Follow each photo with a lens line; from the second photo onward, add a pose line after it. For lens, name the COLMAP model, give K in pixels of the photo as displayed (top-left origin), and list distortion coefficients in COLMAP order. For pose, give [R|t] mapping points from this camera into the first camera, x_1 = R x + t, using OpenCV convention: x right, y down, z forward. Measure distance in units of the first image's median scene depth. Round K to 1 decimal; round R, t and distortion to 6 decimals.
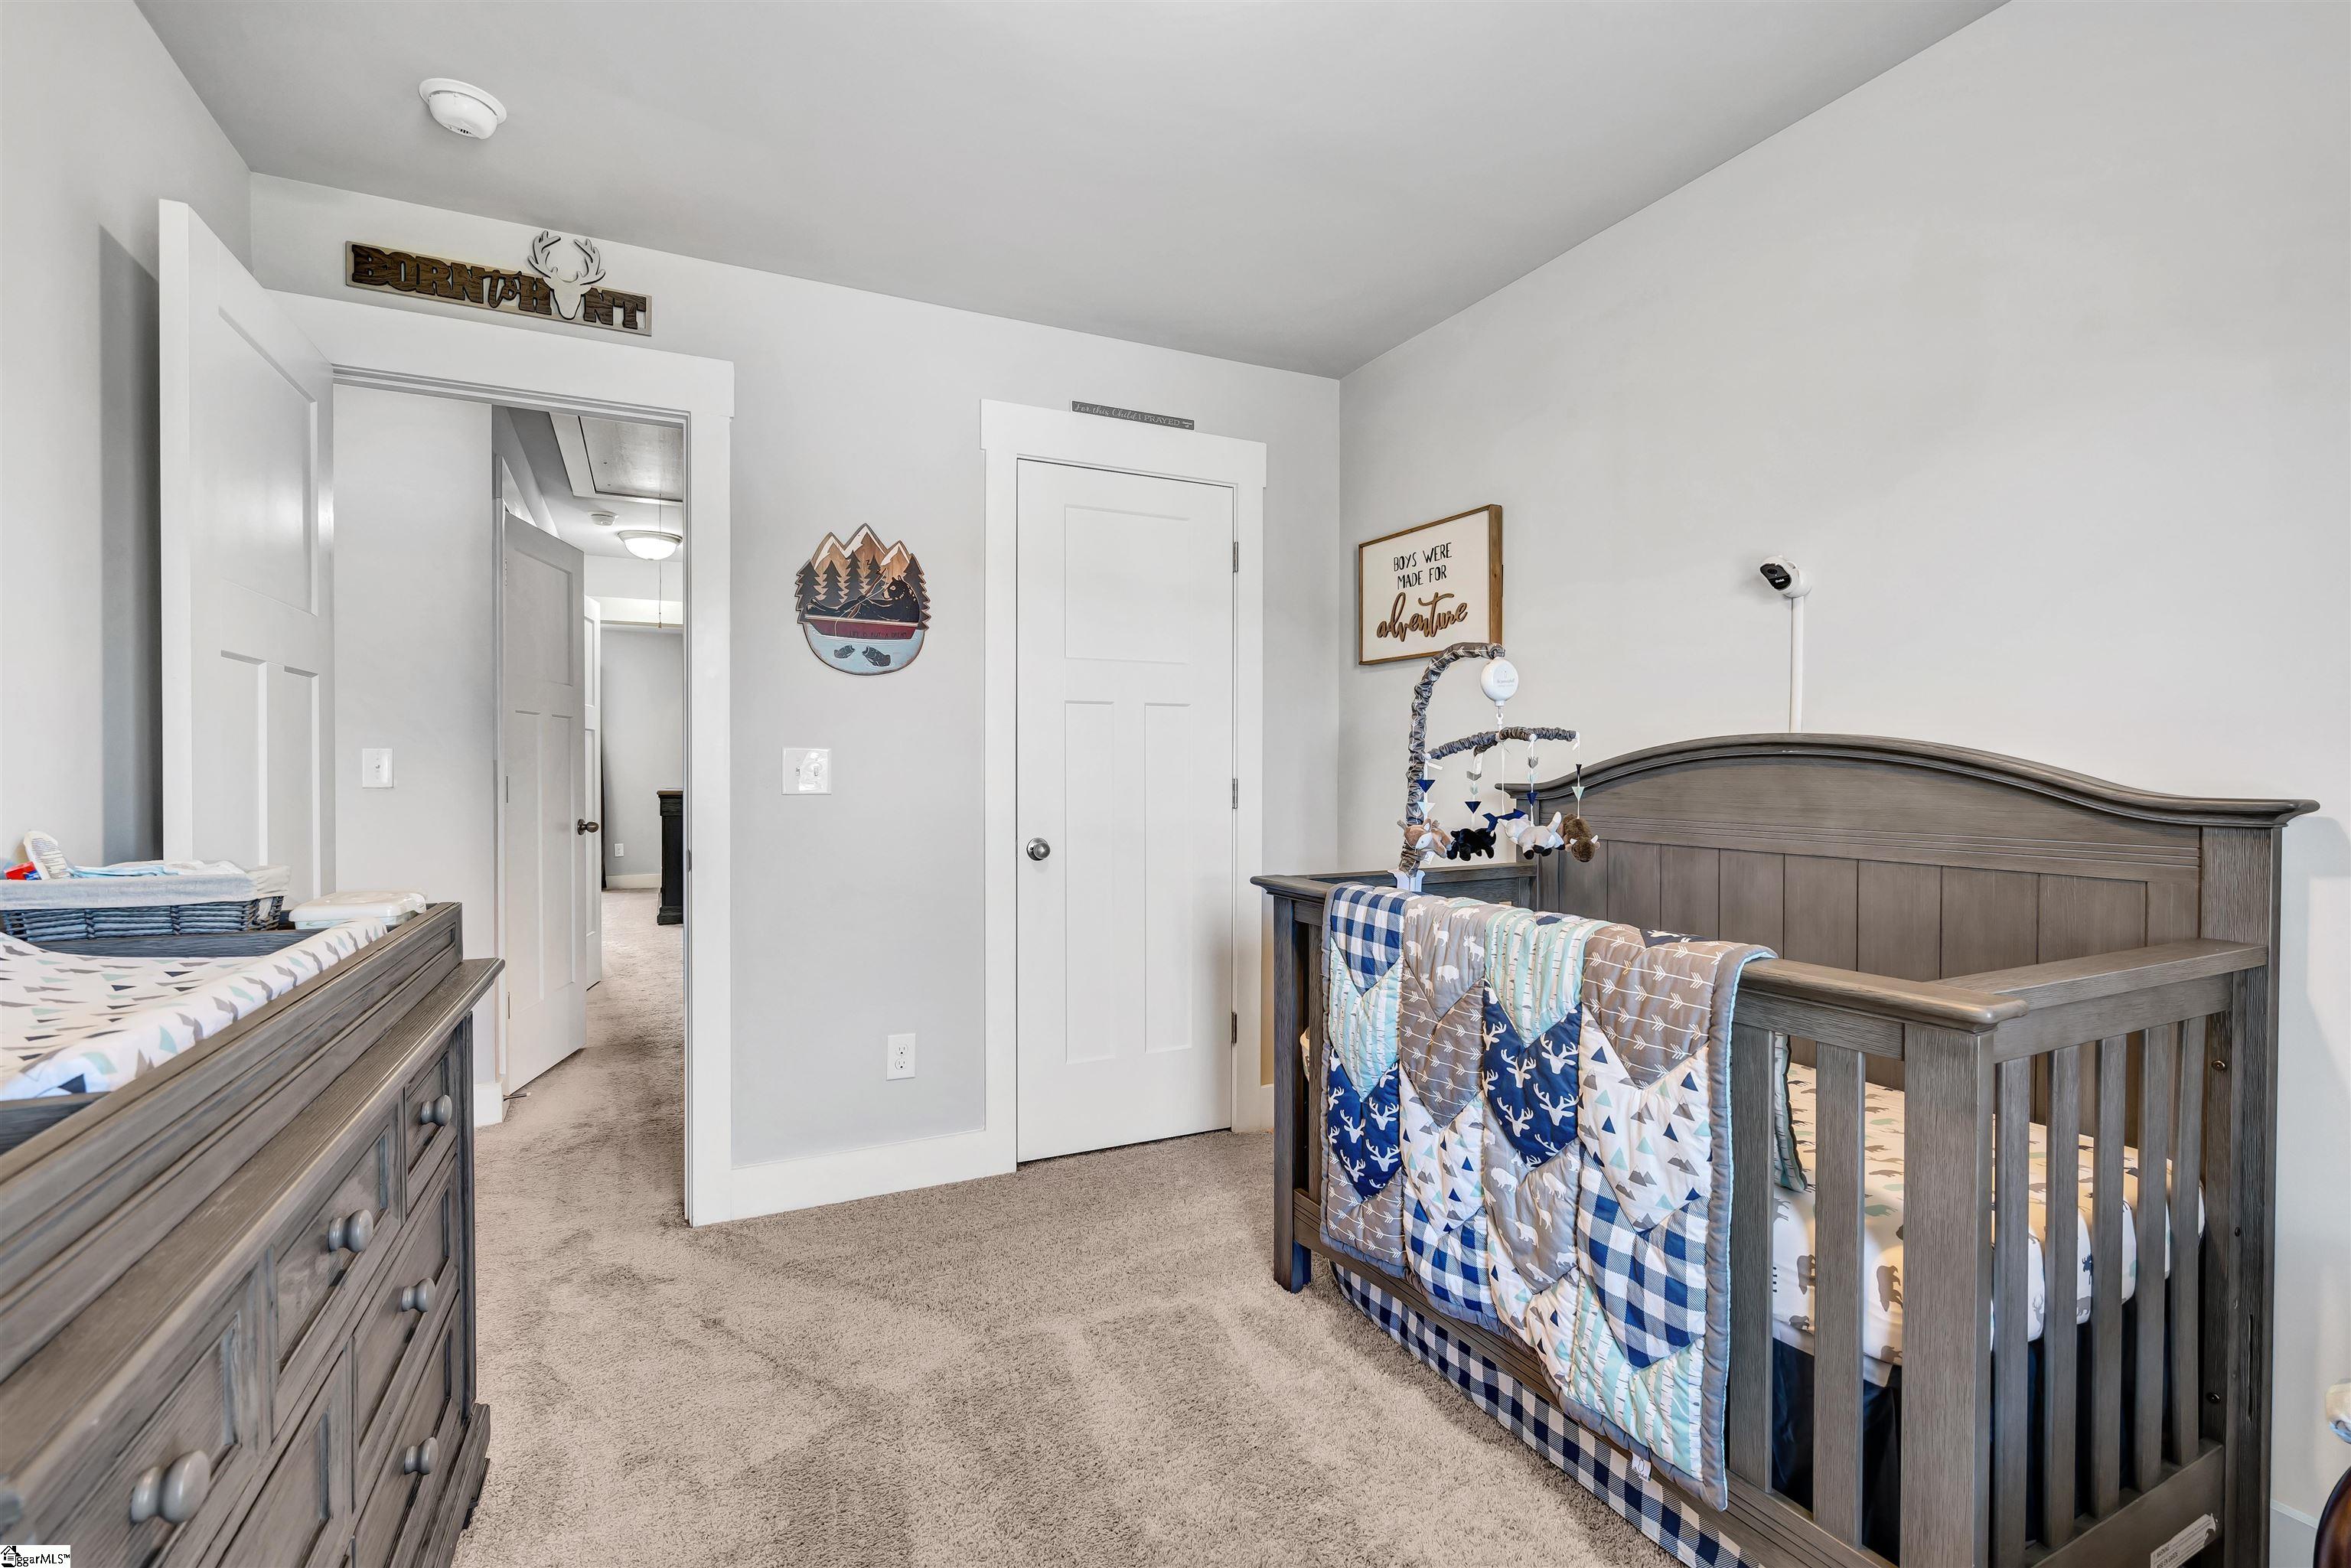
lens RADIAL K [[1061.7, 0, 1181.3], [0, 1061.7, 772.8], [0, 0, 1]] dist [-0.006819, 0.001214]
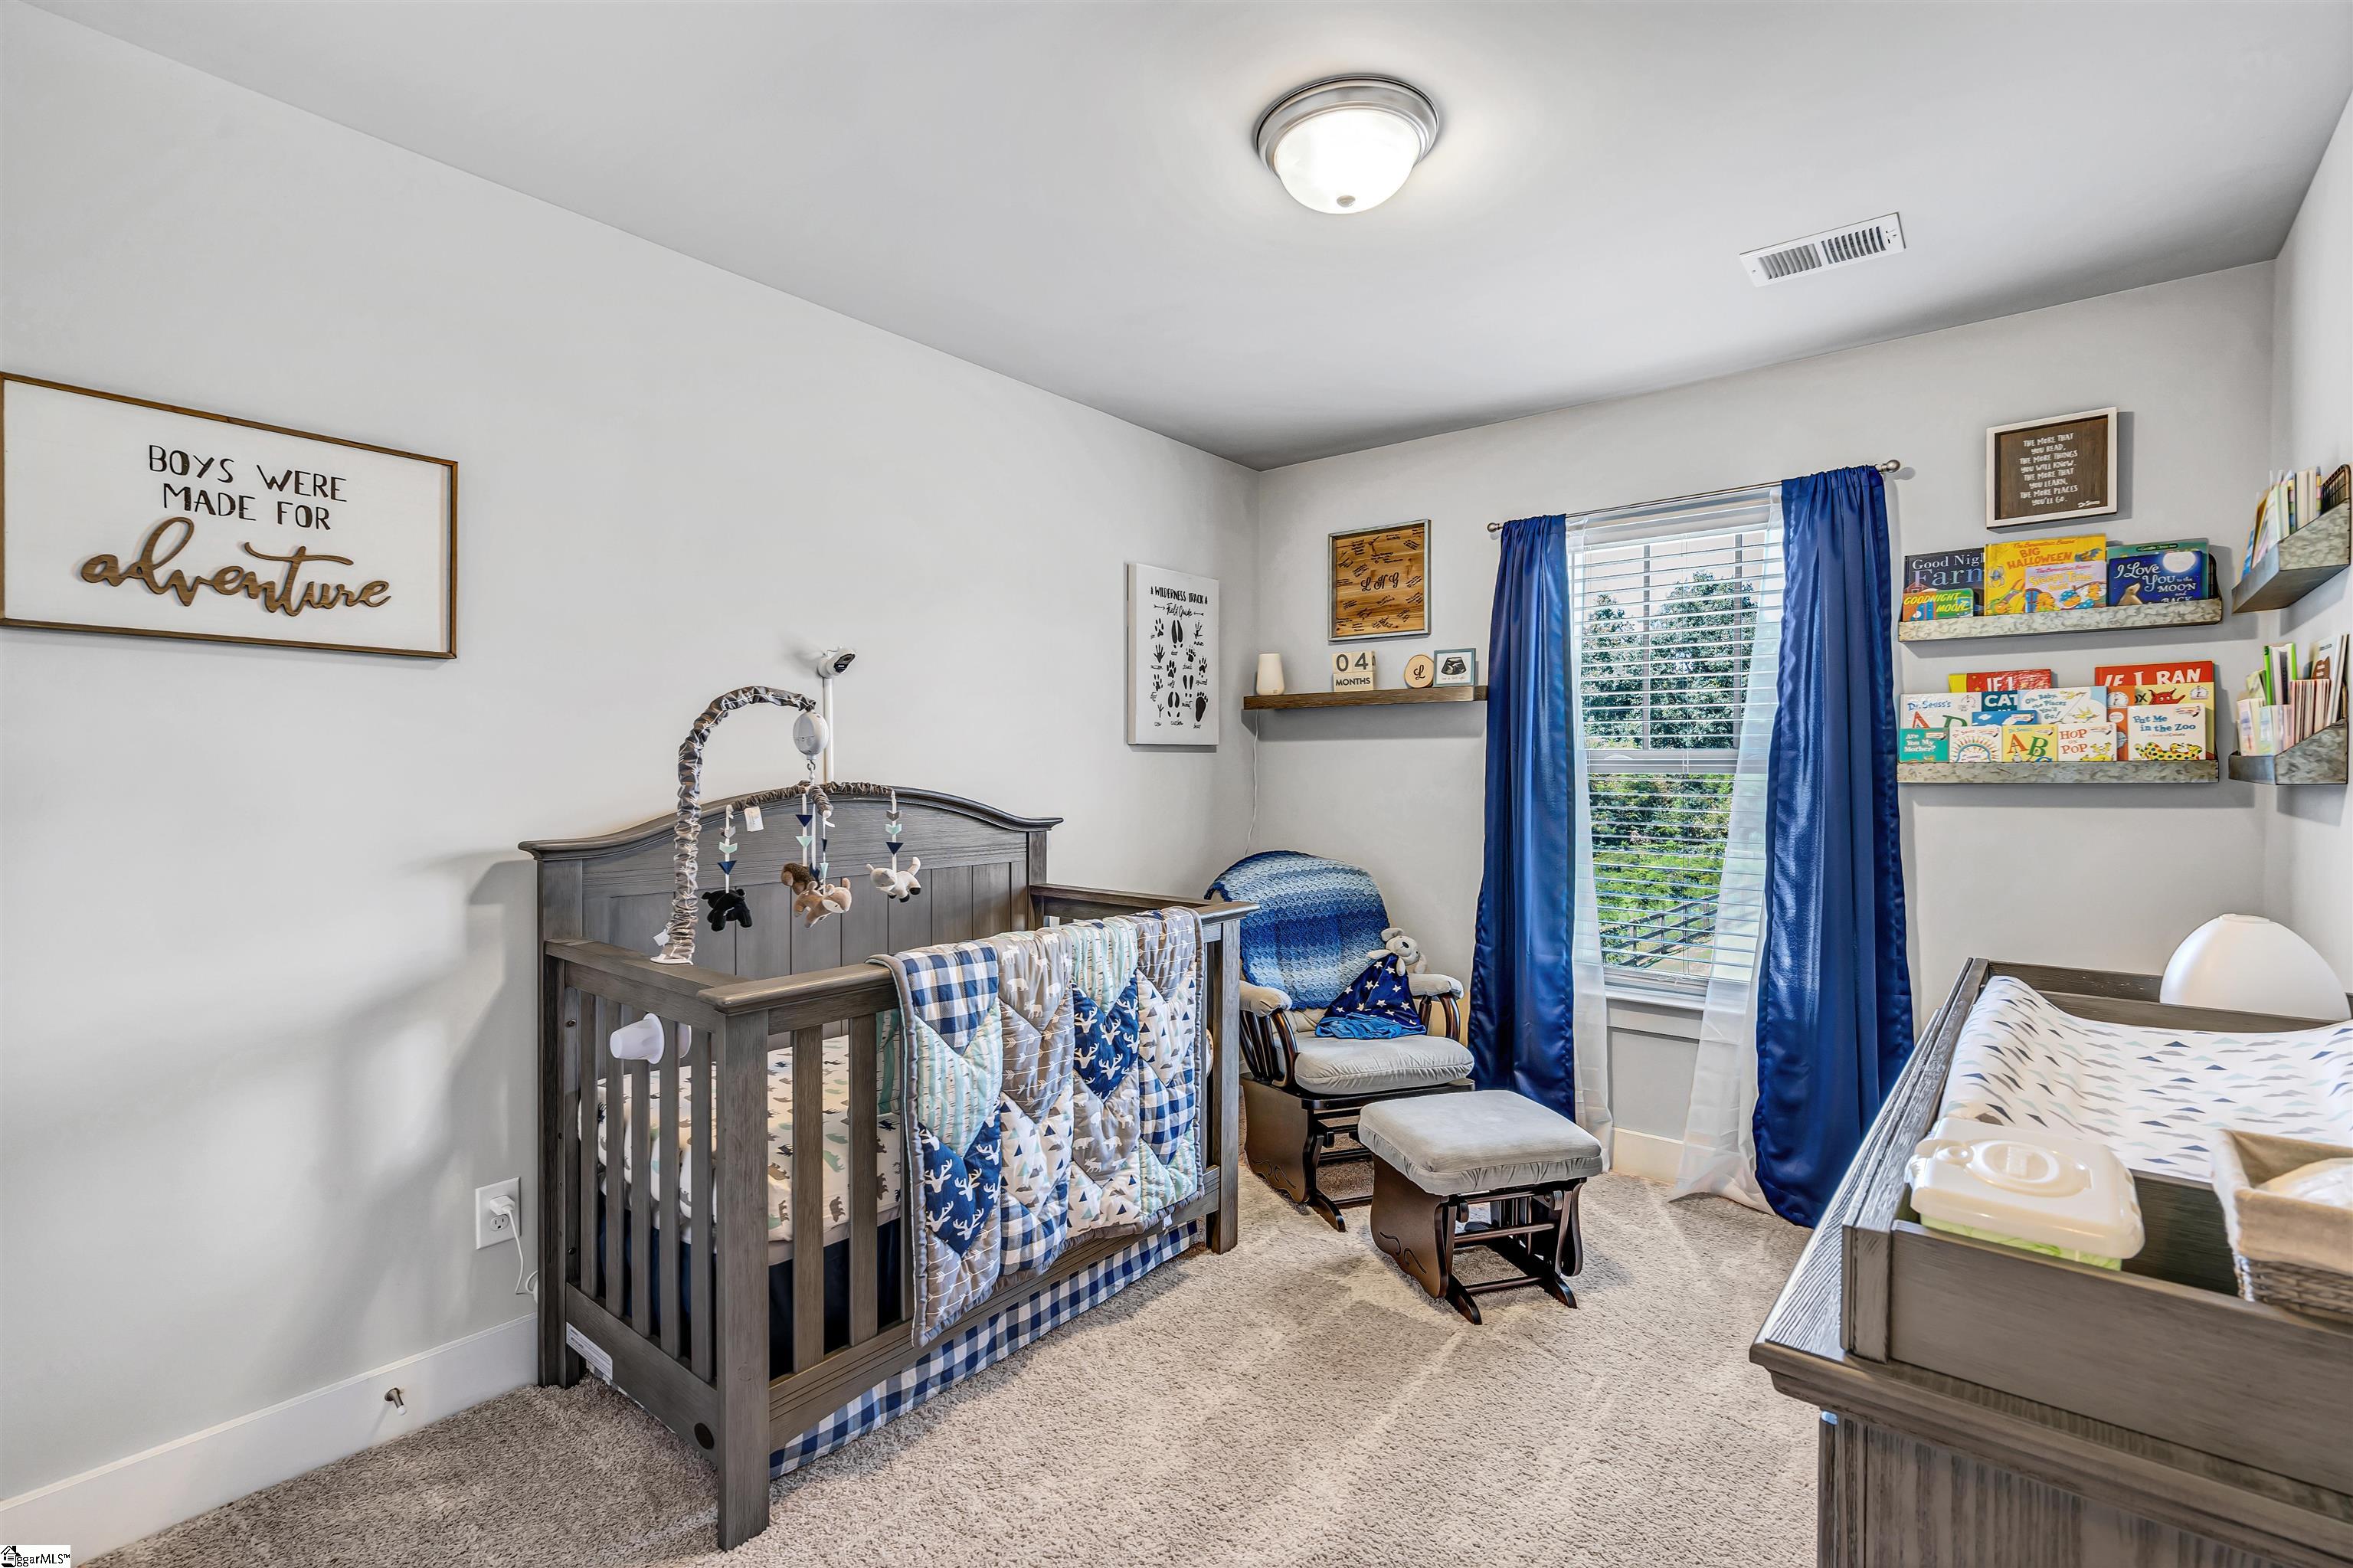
lens RADIAL K [[1062.7, 0, 1177.8], [0, 1062.7, 785.6], [0, 0, 1]] dist [-0.006819, 0.001214]
pose [[-0.414392, -0.014572, 0.909982, -0.847816], [0.003892, 0.999834, 0.017783, -0.063236], [-0.910090, 0.010911, -0.414266, 1.261938]]
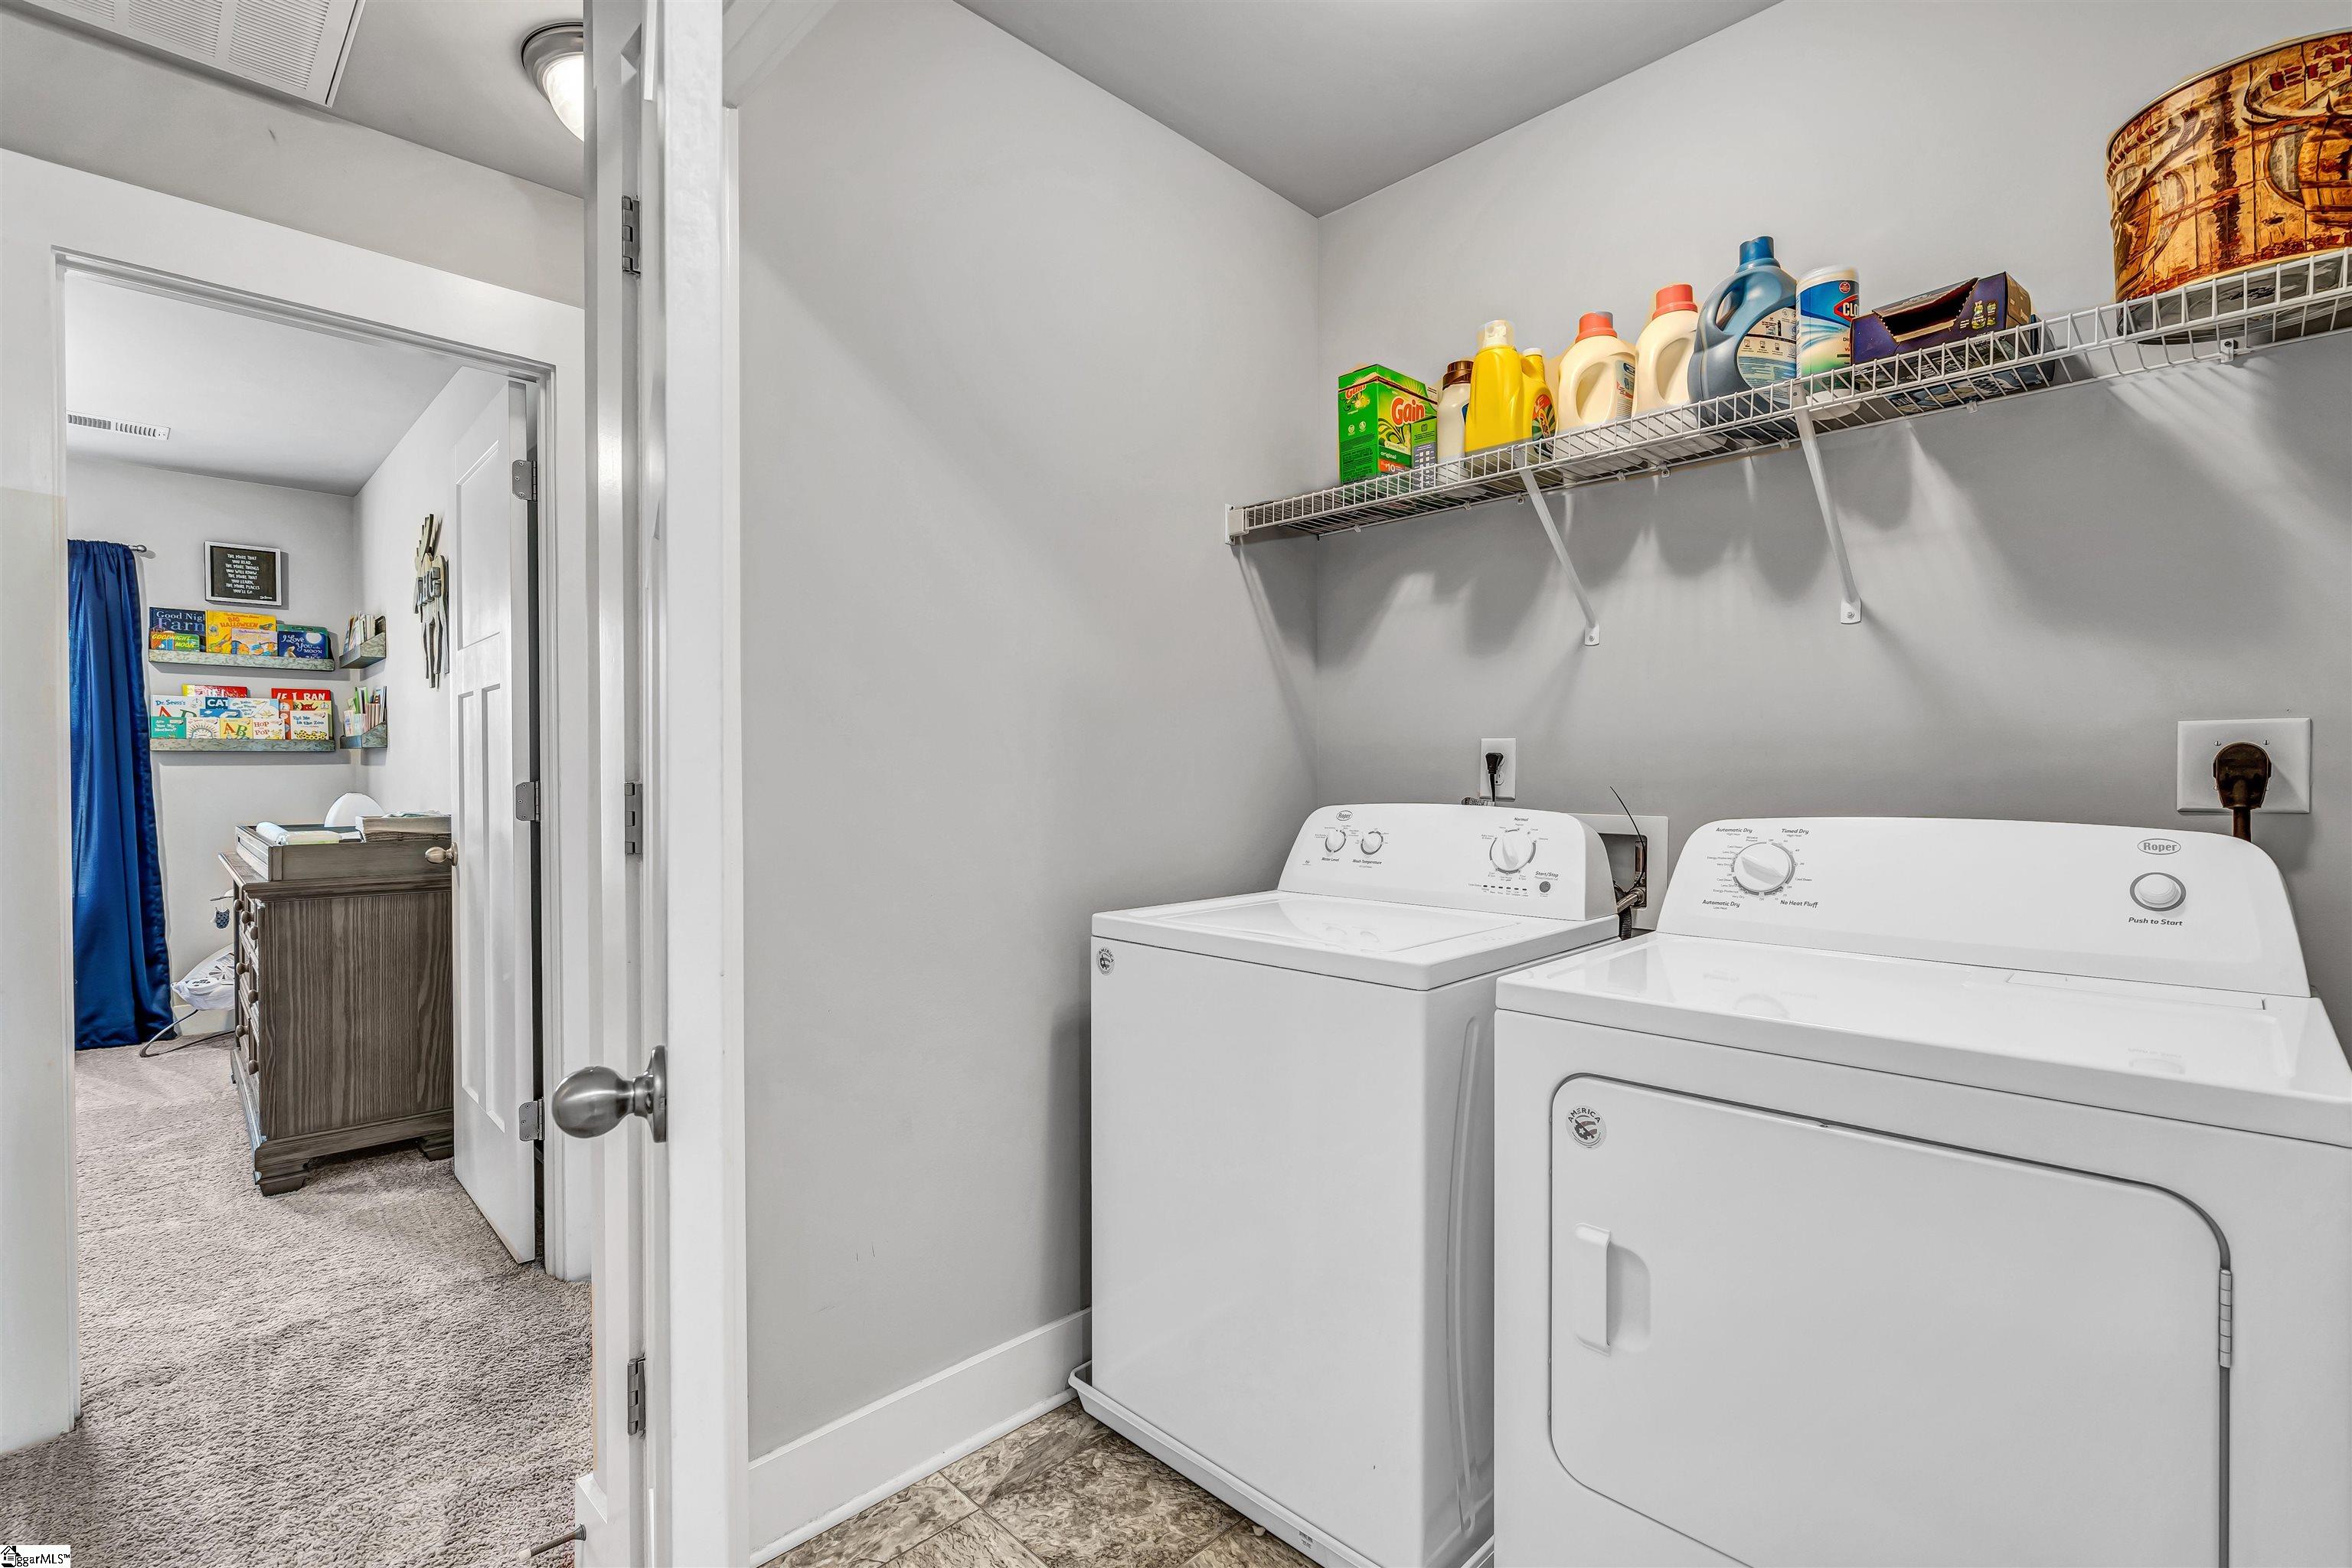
lens RADIAL K [[1062.2, 0, 1172.3], [0, 1062.2, 783.0], [0, 0, 1]] dist [-0.006819, 0.001214]
pose [[-0.947988, 0.004836, -0.318270, -1.254956], [0.000360, 0.999900, 0.014122, -0.006254], [0.318307, 0.013273, -0.947895, 2.484973]]
